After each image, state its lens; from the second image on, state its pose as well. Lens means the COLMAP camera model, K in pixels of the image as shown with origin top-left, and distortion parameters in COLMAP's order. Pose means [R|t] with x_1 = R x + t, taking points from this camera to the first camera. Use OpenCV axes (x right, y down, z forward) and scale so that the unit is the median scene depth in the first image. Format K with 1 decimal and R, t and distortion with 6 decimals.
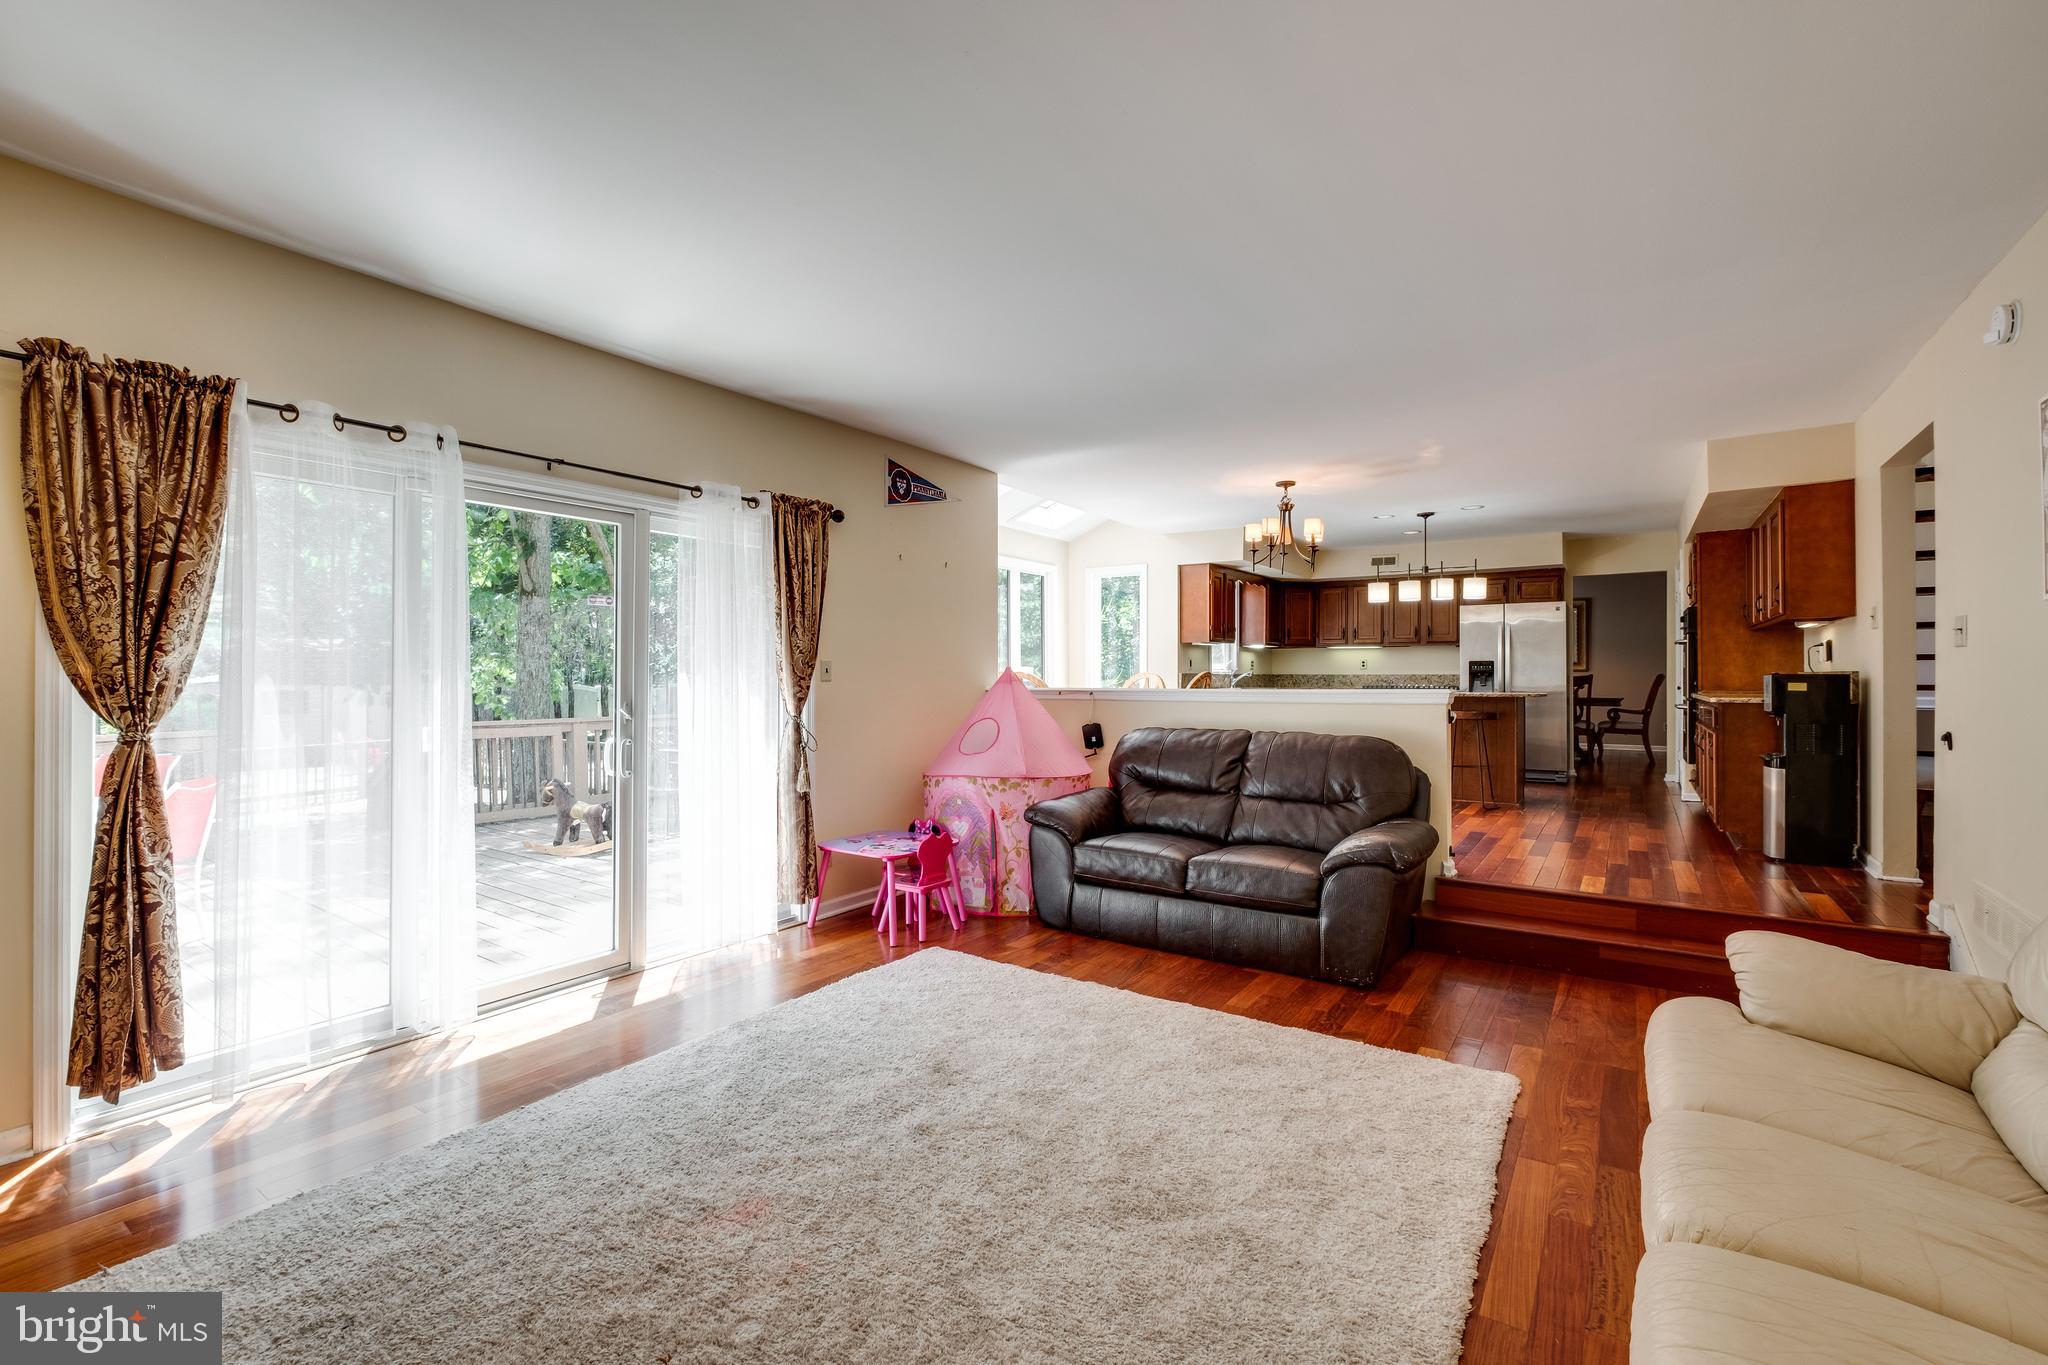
lens RADIAL K [[892.0, 0, 1004.4], [0, 892.0, 679.8], [0, 0, 1]] dist [-0.003122, -0.000302]
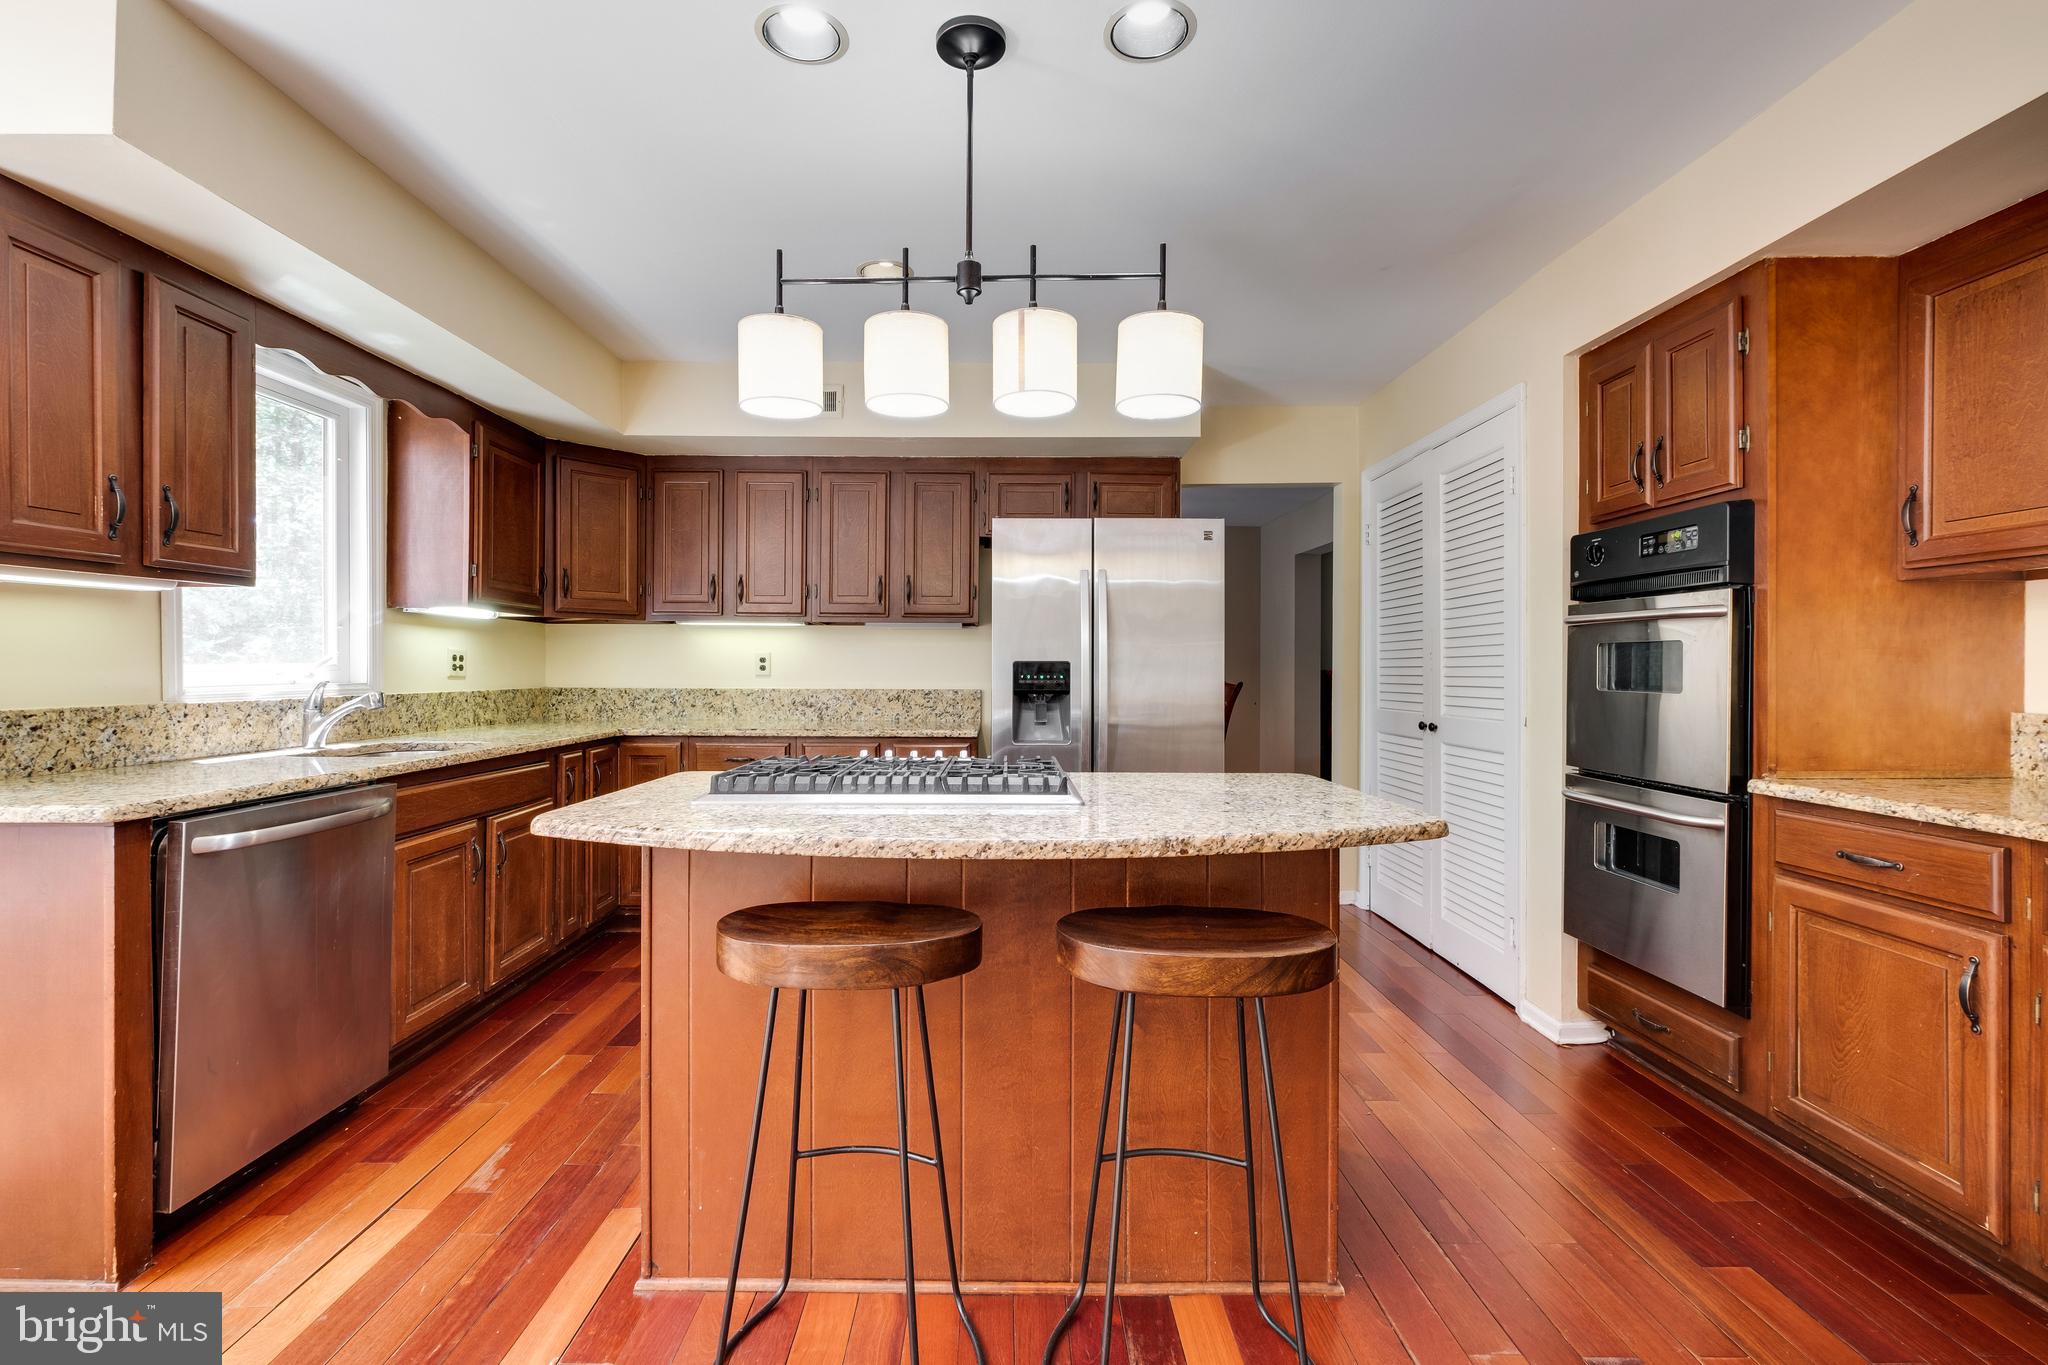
lens RADIAL K [[892.0, 0, 1004.4], [0, 892.0, 679.8], [0, 0, 1]] dist [-0.003122, -0.000302]
pose [[0.818806, -0.005980, 0.574038, 0.297291], [-0.000517, 0.999938, 0.011154, -0.017485], [-0.574069, -0.009430, 0.818752, 0.689580]]
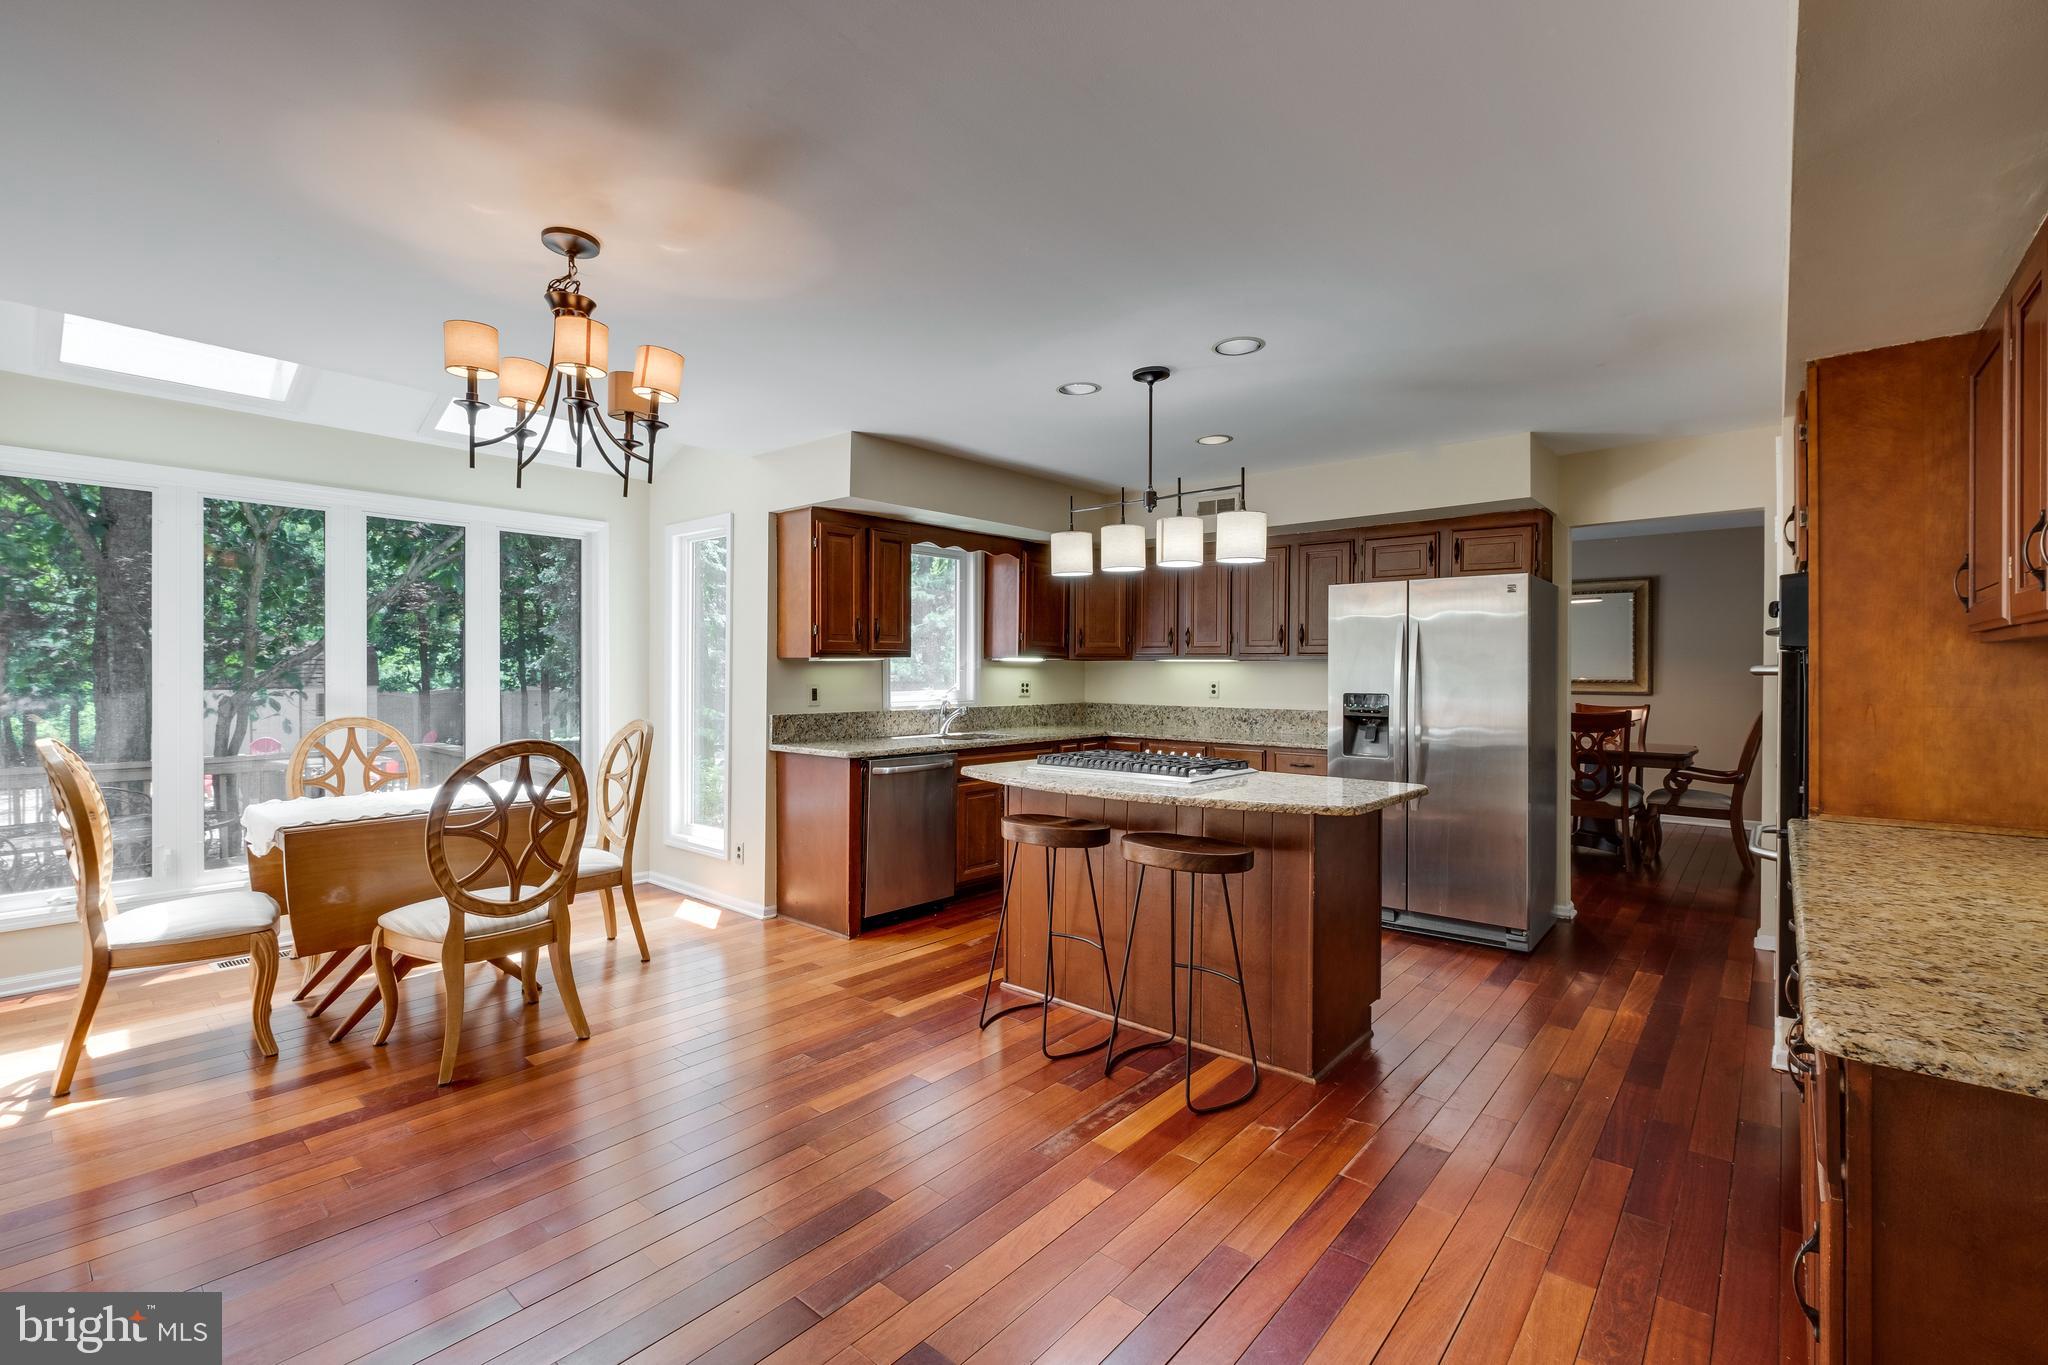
lens RADIAL K [[892.0, 0, 1004.4], [0, 892.0, 679.8], [0, 0, 1]] dist [-0.003122, -0.000302]
pose [[0.994271, 0.004322, -0.106797, 0.386059], [-0.003677, 0.999974, 0.006231, -0.031501], [0.106821, -0.005803, 0.994261, 0.476141]]
